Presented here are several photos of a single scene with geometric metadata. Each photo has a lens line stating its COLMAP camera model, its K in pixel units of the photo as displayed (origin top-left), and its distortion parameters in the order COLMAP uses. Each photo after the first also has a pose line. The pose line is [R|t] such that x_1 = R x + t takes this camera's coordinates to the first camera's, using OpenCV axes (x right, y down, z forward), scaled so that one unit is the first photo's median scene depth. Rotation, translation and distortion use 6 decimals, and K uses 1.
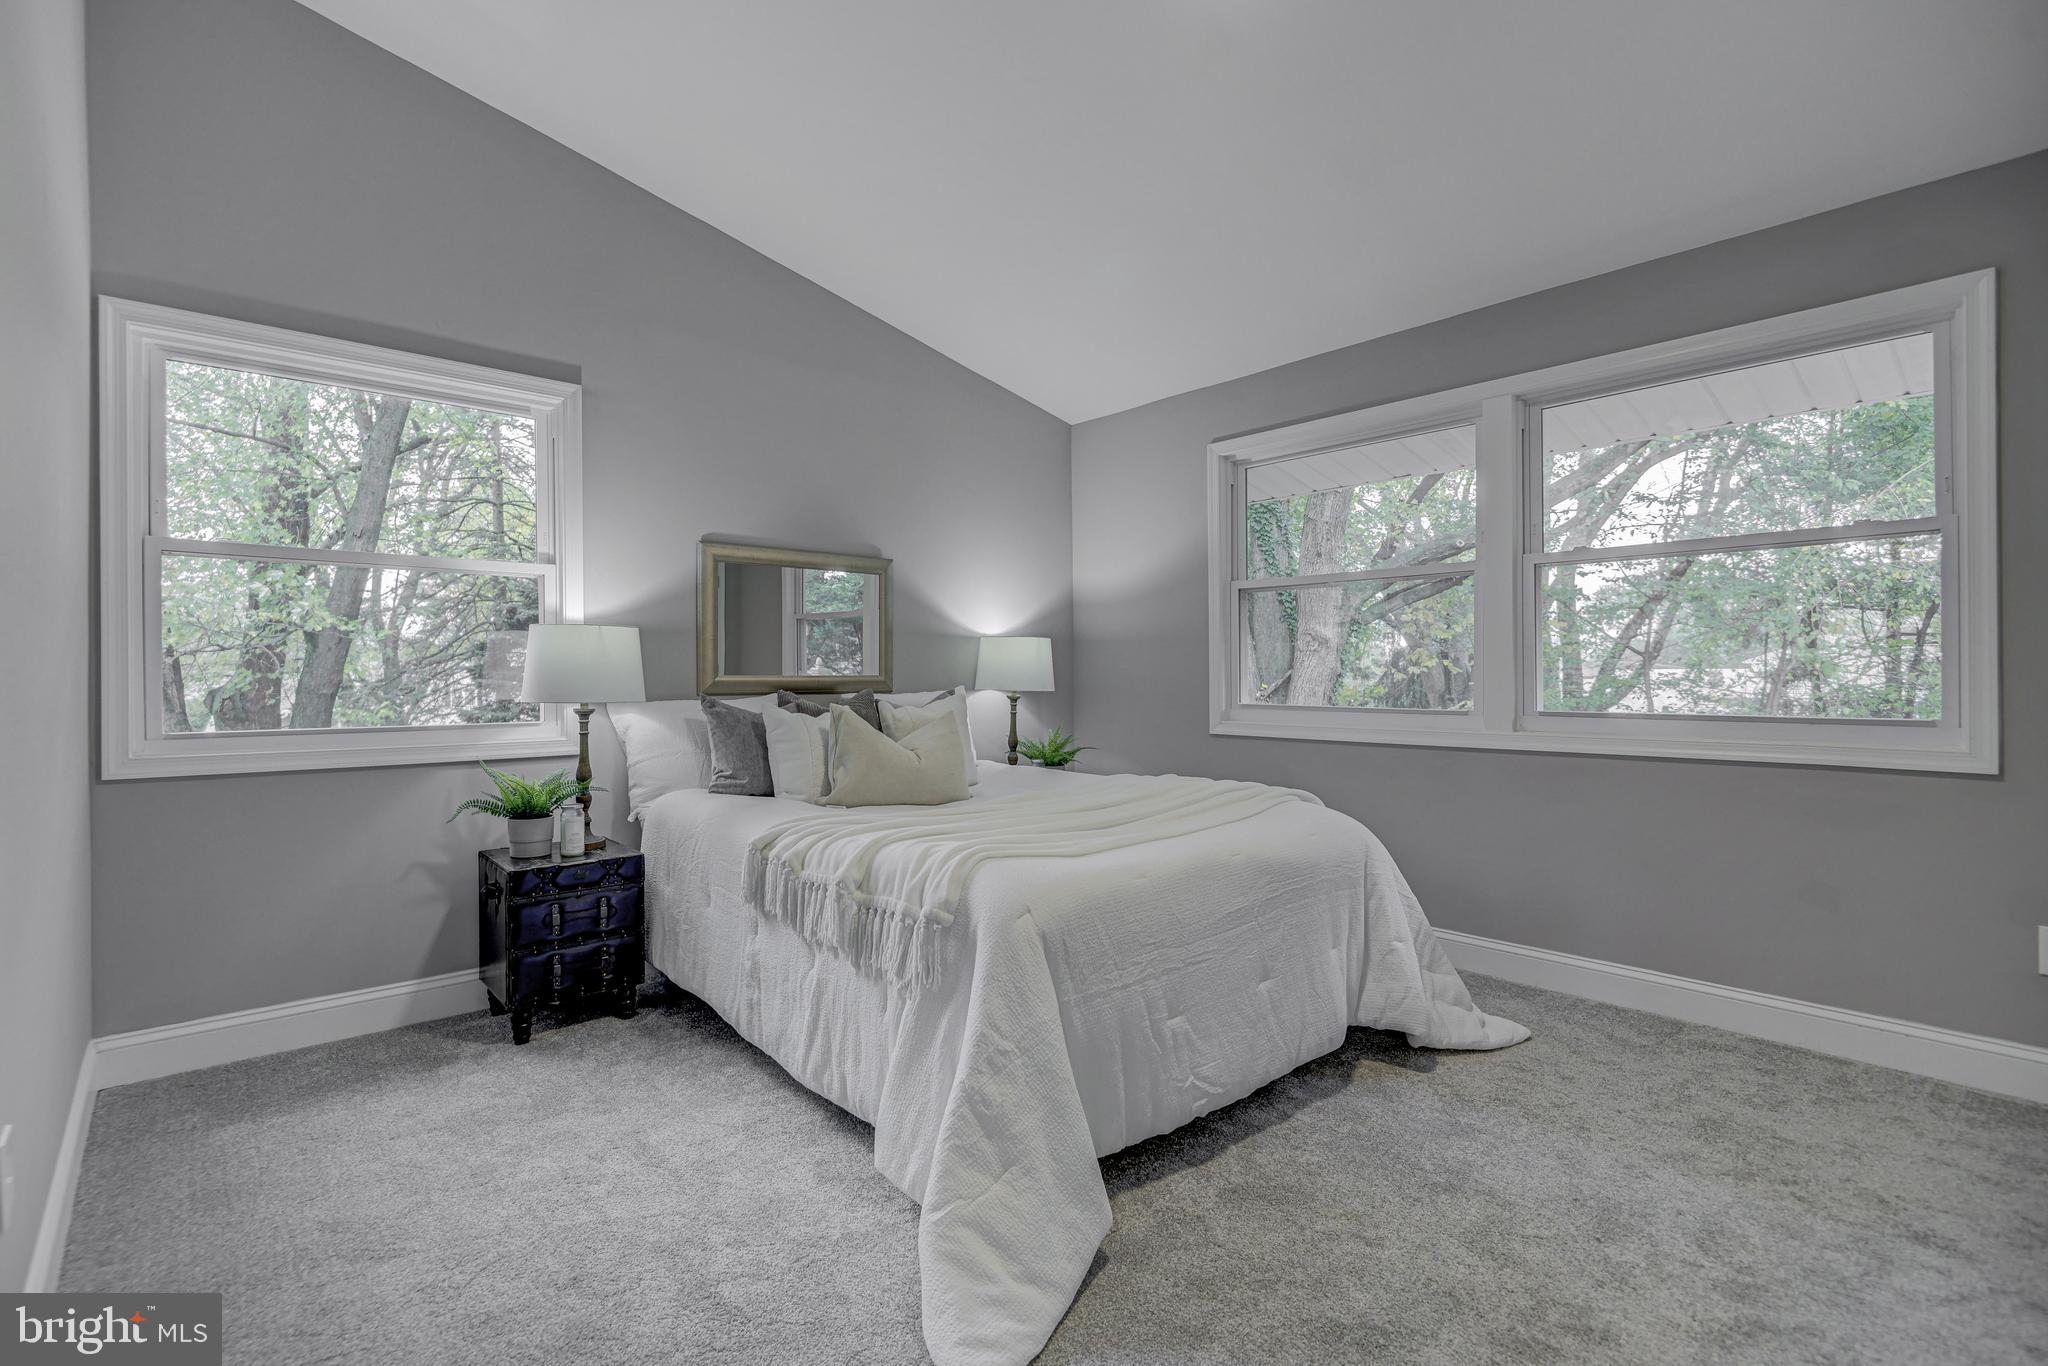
lens RADIAL K [[933.2, 0, 1010.5], [0, 933.2, 685.1], [0, 0, 1]] dist [0.001795, -0.005042]
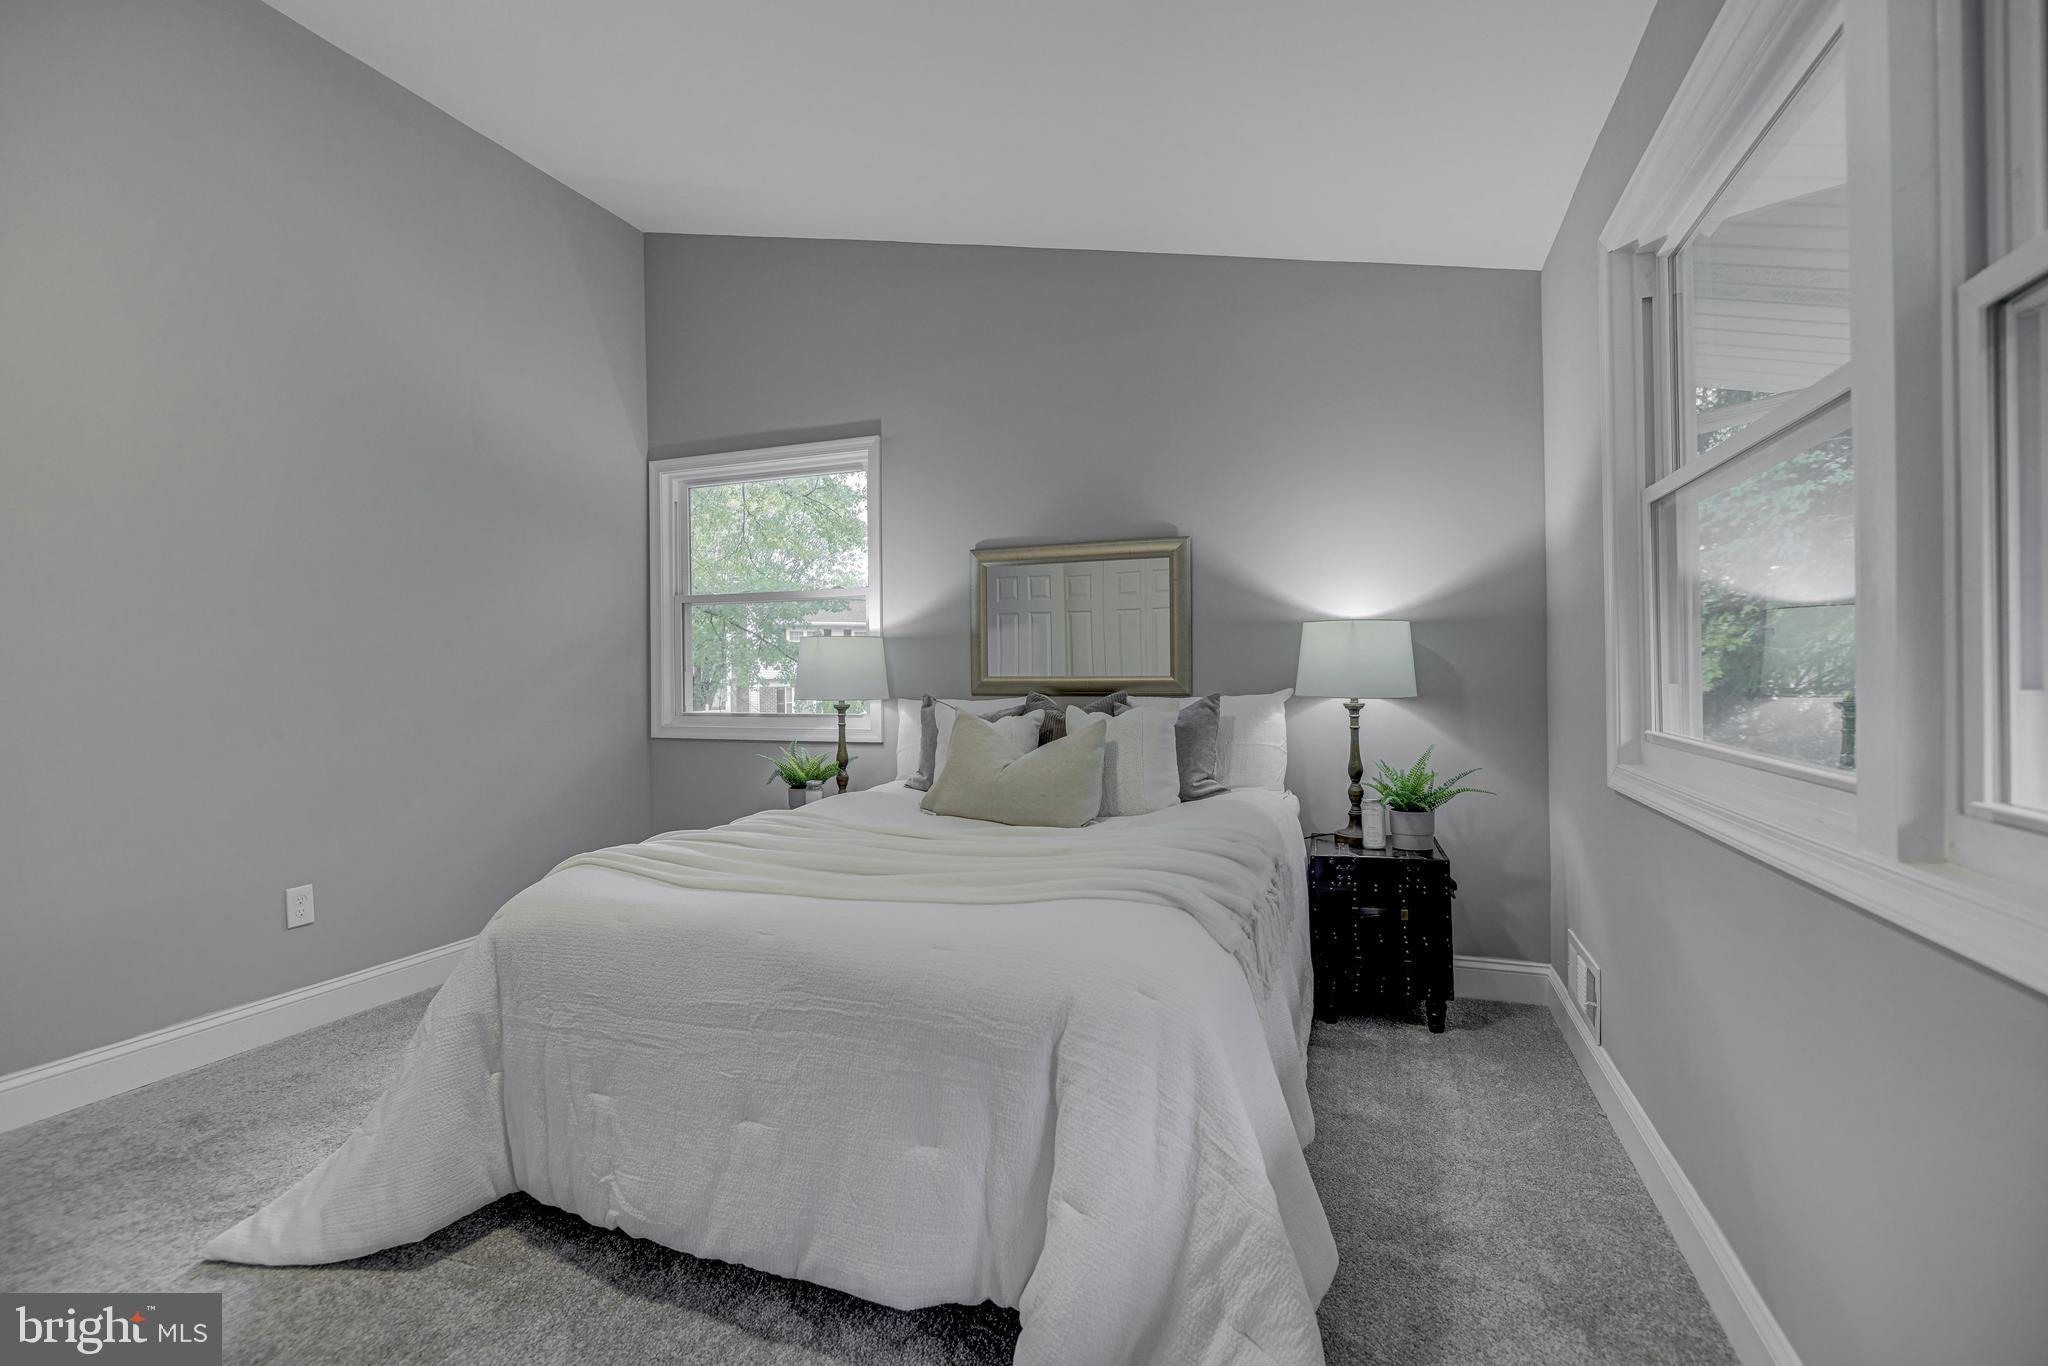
lens RADIAL K [[933.2, 0, 1015.7], [0, 933.2, 685.0], [0, 0, 1]] dist [0.001795, -0.005042]
pose [[0.465664, 0.009643, -0.884909, 0.697301], [-0.000408, 0.999943, 0.010682, -0.013008], [0.884962, -0.004613, 0.465641, 0.603633]]
